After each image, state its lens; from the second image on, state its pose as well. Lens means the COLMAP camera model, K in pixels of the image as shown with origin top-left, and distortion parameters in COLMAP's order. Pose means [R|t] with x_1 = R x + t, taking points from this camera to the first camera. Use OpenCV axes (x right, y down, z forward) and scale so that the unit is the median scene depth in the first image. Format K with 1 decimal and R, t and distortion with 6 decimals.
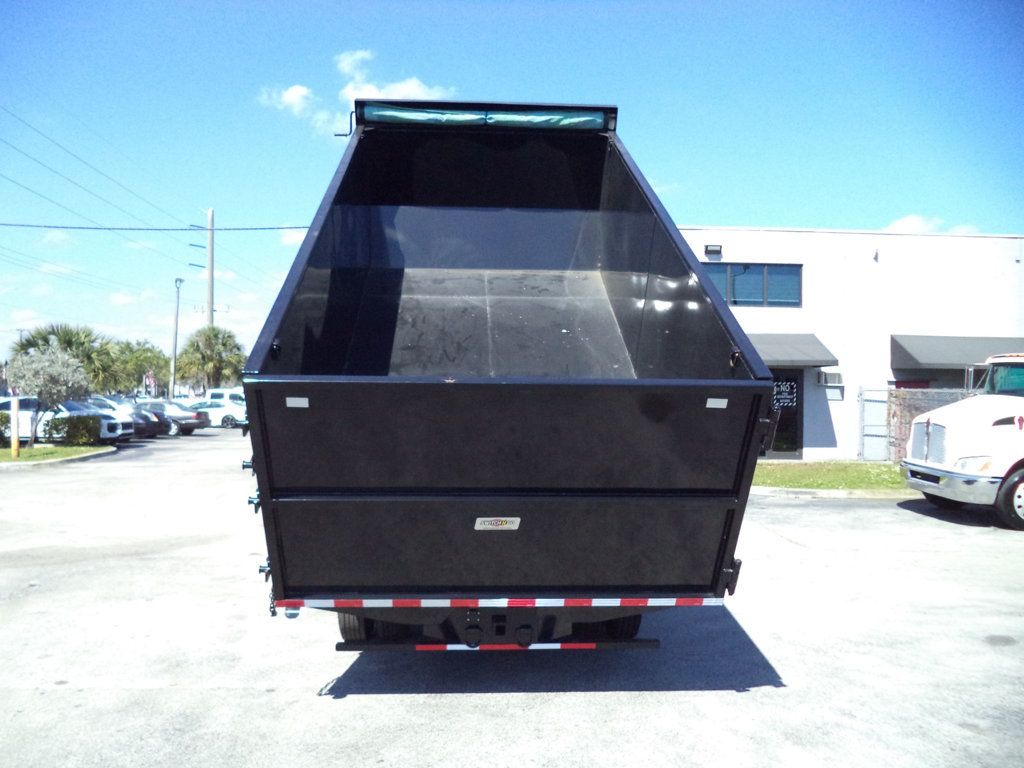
lens RADIAL K [[837.2, 0, 506.1], [0, 837.2, 378.8], [0, 0, 1]] dist [-0.021683, -0.009672]
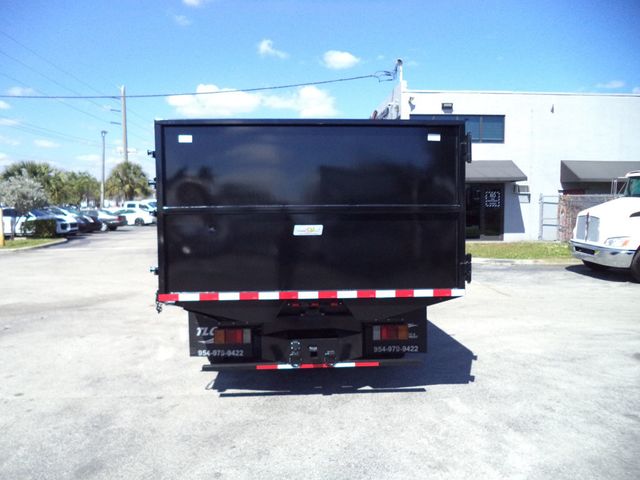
lens RADIAL K [[523.2, 0, 315.8], [0, 523.2, 235.1], [0, 0, 1]] dist [-0.021683, -0.009672]
pose [[0.999913, -0.012941, 0.002728, -0.001177], [0.012682, 0.996736, 0.079723, 0.005293], [-0.003750, -0.079682, 0.996813, 0.035137]]
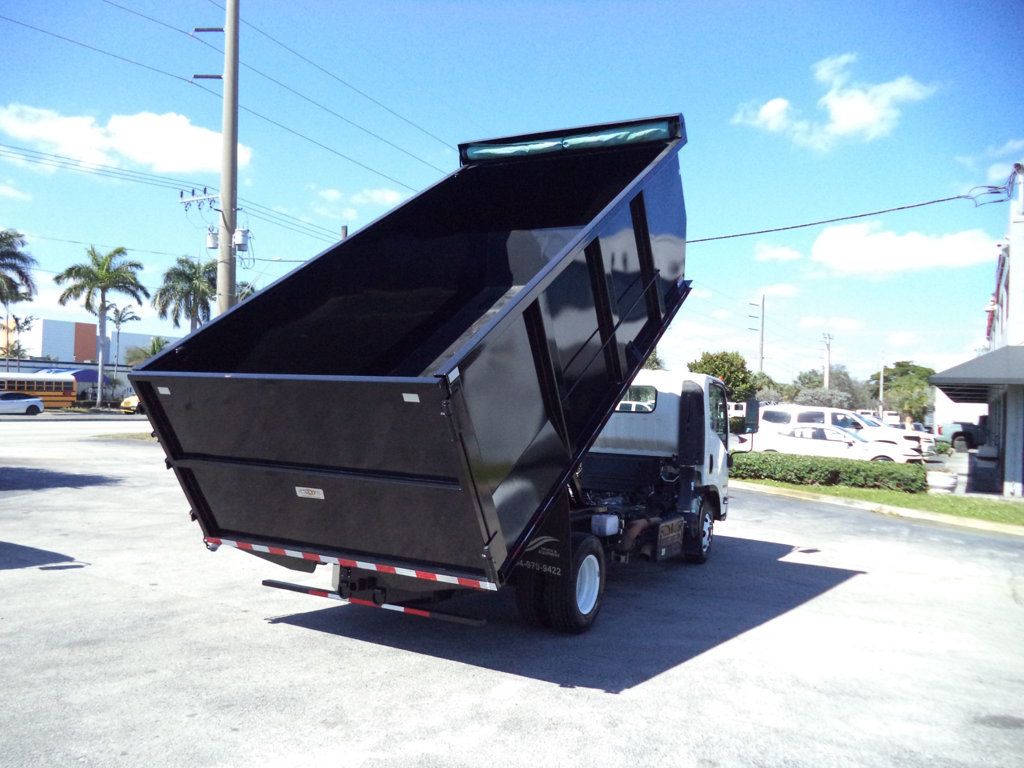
lens RADIAL K [[837.2, 0, 509.8], [0, 837.2, 379.9], [0, 0, 1]] dist [-0.021683, -0.009672]
pose [[0.845673, 0.010858, -0.533590, 0.285808], [-0.021138, 0.999690, -0.013157, 0.004969], [0.533282, 0.022406, 0.845641, 0.033160]]
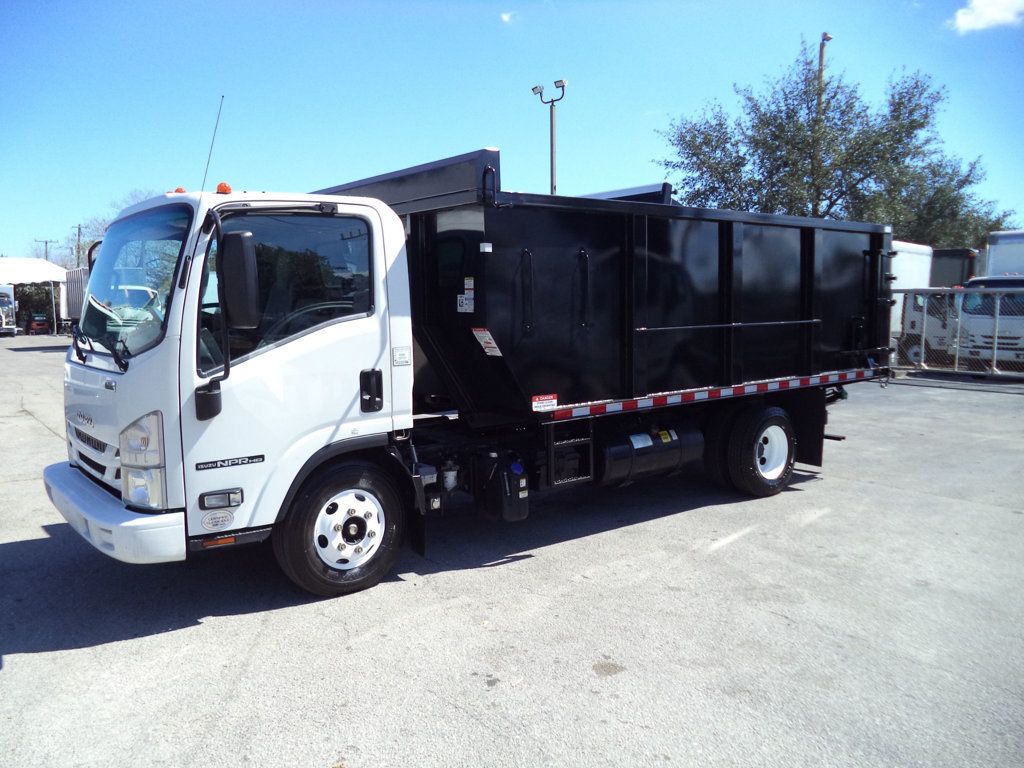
lens RADIAL K [[837.2, 0, 506.5], [0, 837.2, 377.0], [0, 0, 1]] dist [-0.021683, -0.009672]
pose [[-0.578534, -0.071865, 0.812486, -0.409581], [-0.018192, 0.997000, 0.075231, 0.032734], [-0.815455, 0.028743, -0.578106, 0.890435]]
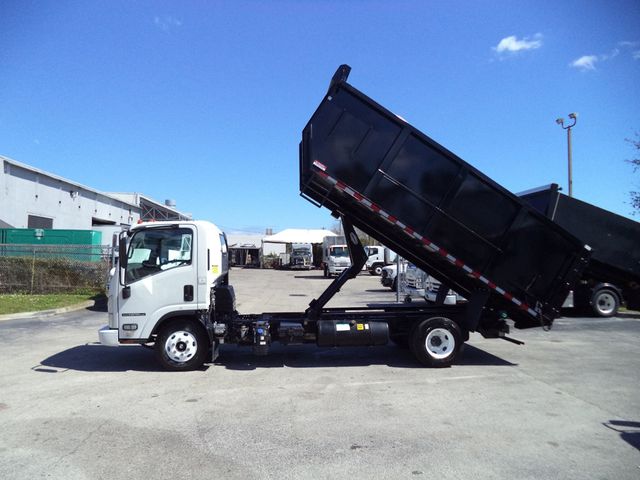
lens RADIAL K [[523.2, 0, 323.7], [0, 523.2, 229.4], [0, 0, 1]] dist [-0.021683, -0.009672]
pose [[-0.049365, 0.044256, 0.997800, -0.674900], [-0.027409, 0.998582, -0.045647, 0.017629], [-0.998405, -0.029602, -0.048082, 0.621849]]
